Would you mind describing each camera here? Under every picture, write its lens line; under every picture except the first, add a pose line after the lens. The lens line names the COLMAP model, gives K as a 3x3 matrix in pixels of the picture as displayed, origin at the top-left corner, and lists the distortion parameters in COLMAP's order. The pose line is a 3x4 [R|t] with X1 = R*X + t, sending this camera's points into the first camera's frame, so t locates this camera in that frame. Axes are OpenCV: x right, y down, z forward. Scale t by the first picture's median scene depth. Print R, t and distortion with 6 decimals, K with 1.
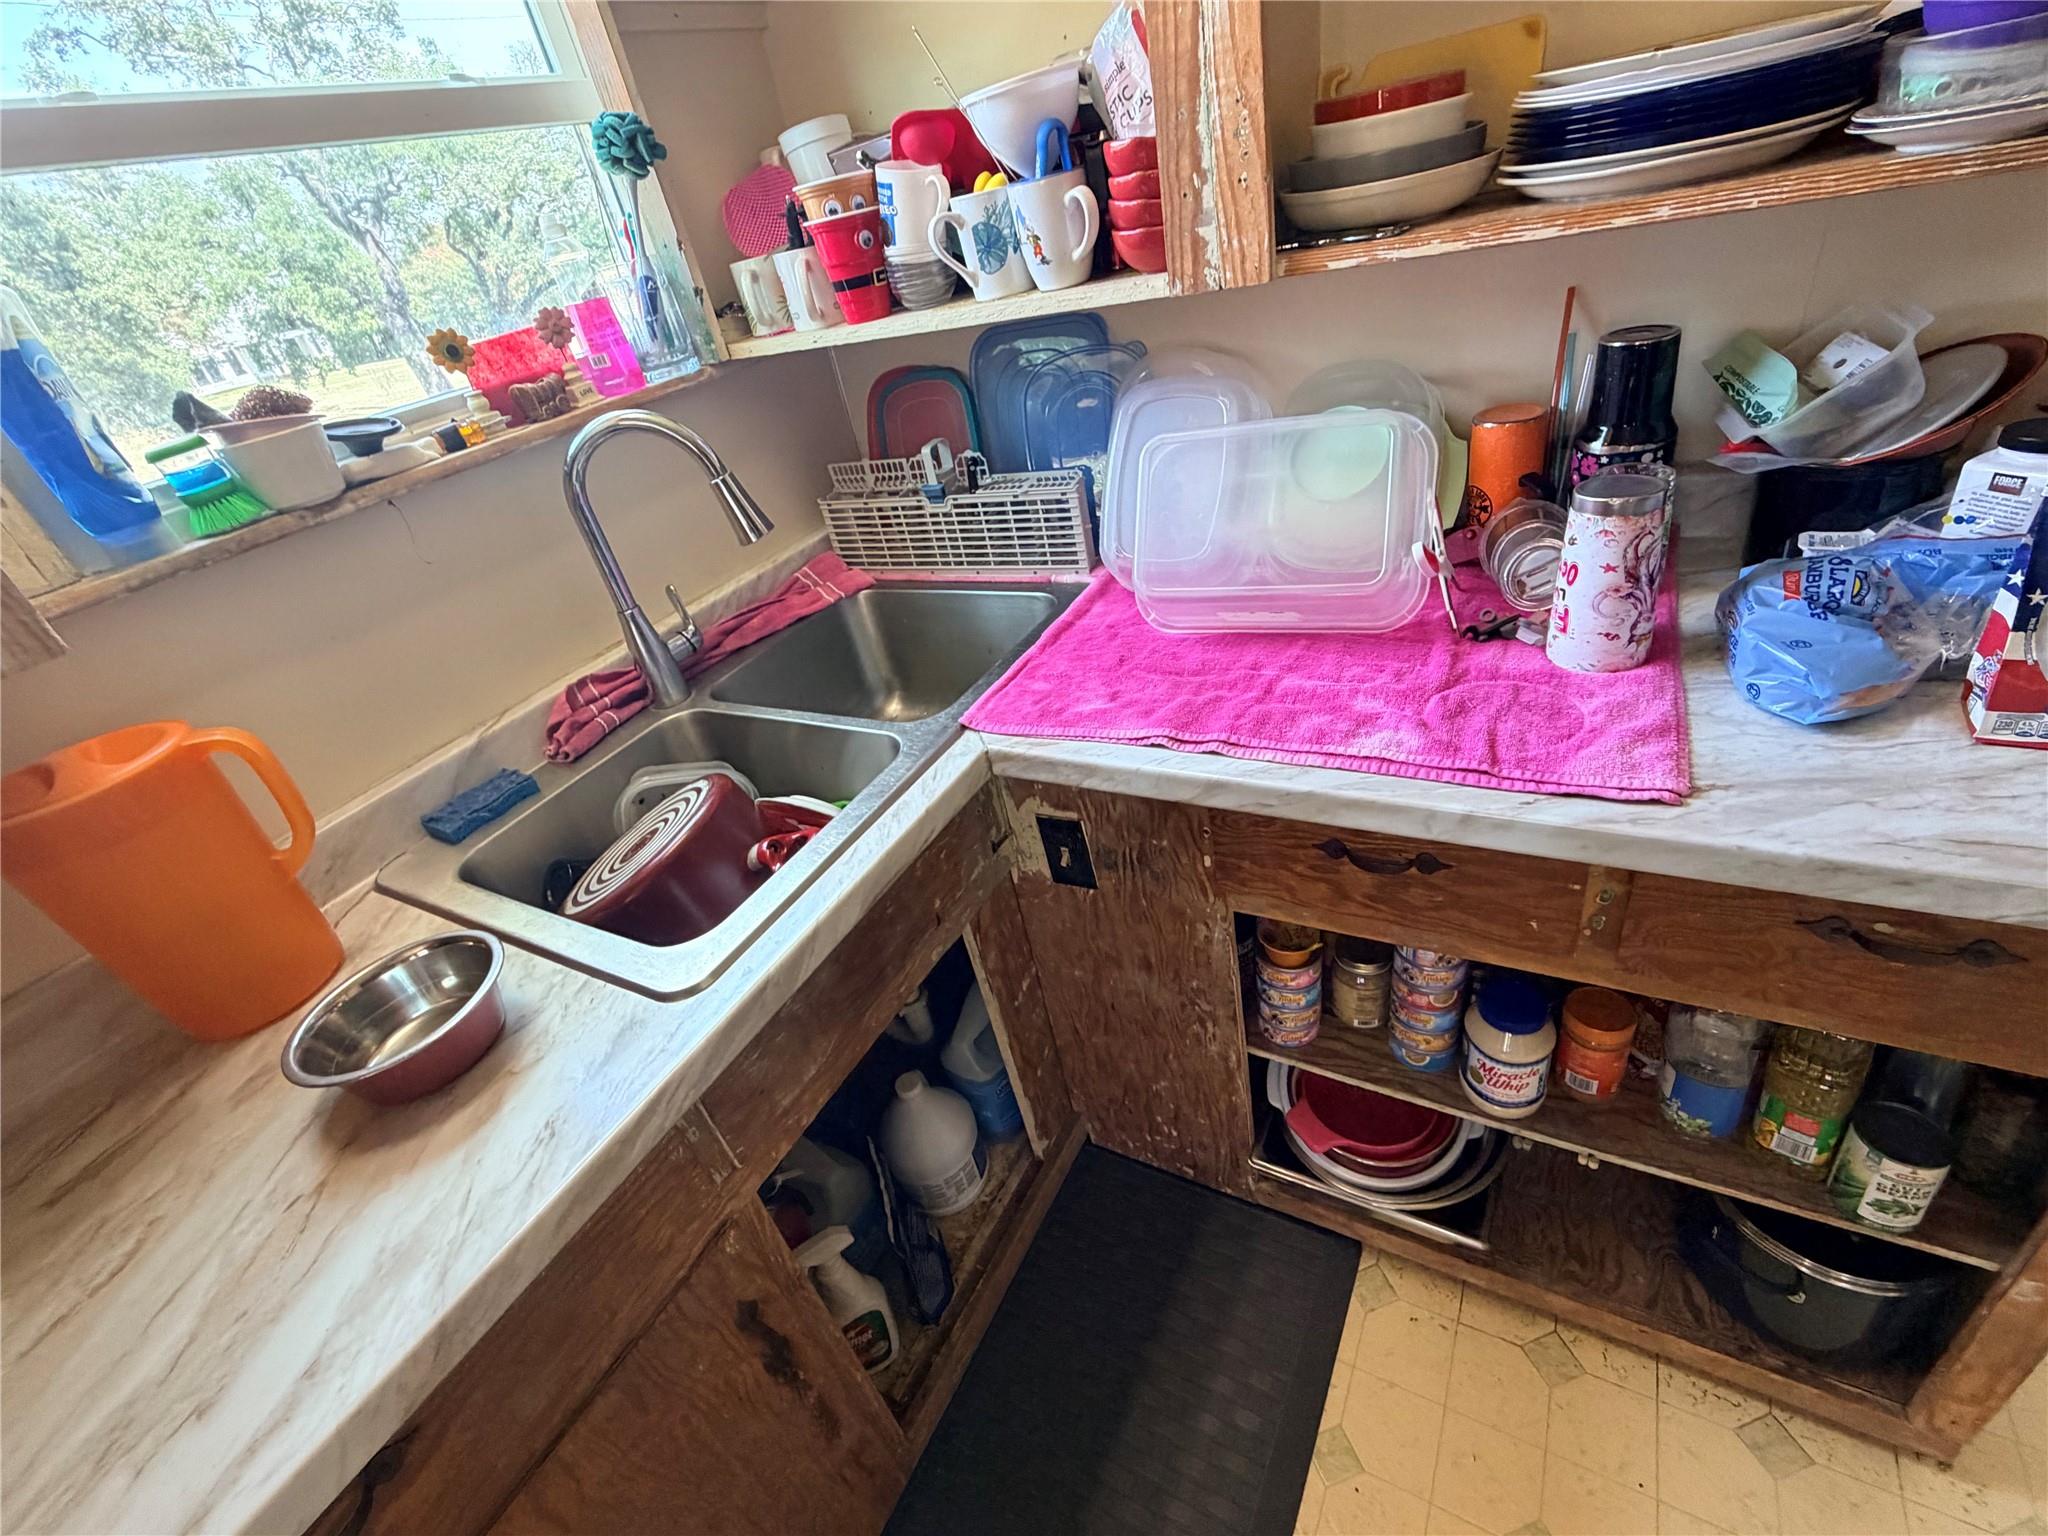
lens RADIAL K [[893.8, 0, 1023.2], [0, 893.8, 768.4], [0, 0, 1]] dist [-0.000012, 0.000011]
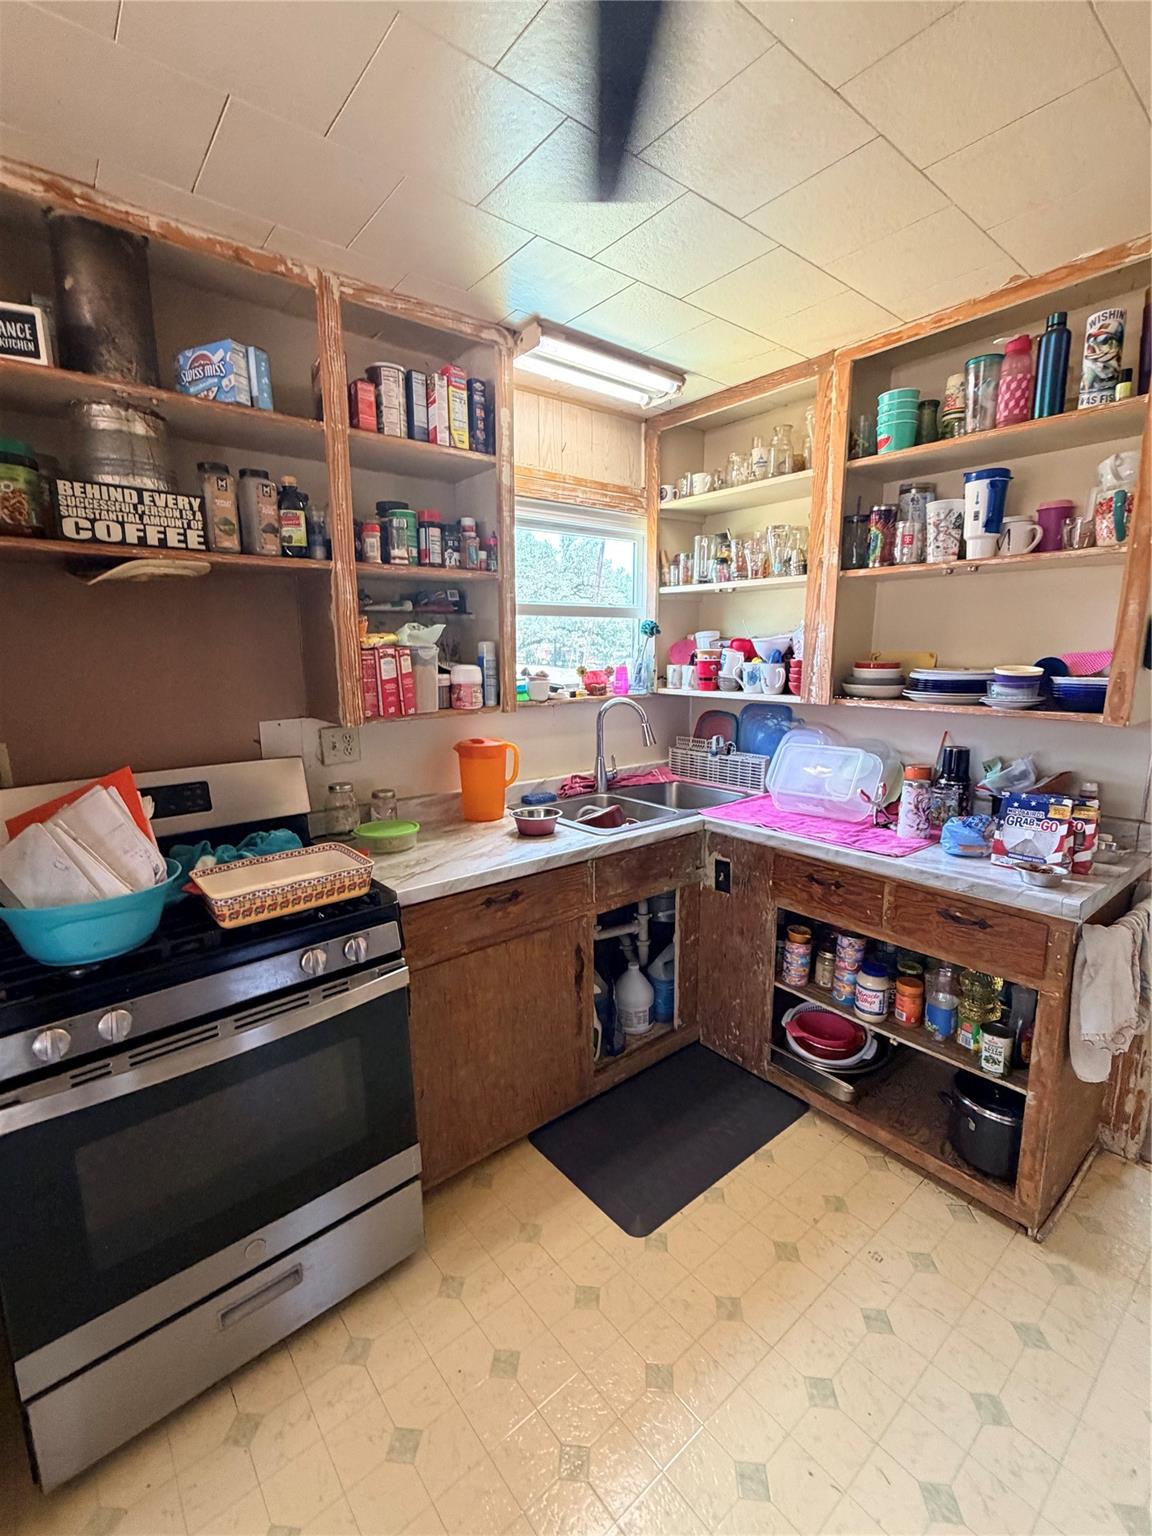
lens RADIAL K [[670.3, 0, 575.6], [0, 670.3, 766.3], [0, 0, 1]] dist [-0.000012, 0.000011]
pose [[0.914928, 0.247231, -0.319036, 0.214256], [-0.344740, 0.889757, -0.299144, 0.578797], [0.209907, 0.383679, 0.899294, -1.072559]]
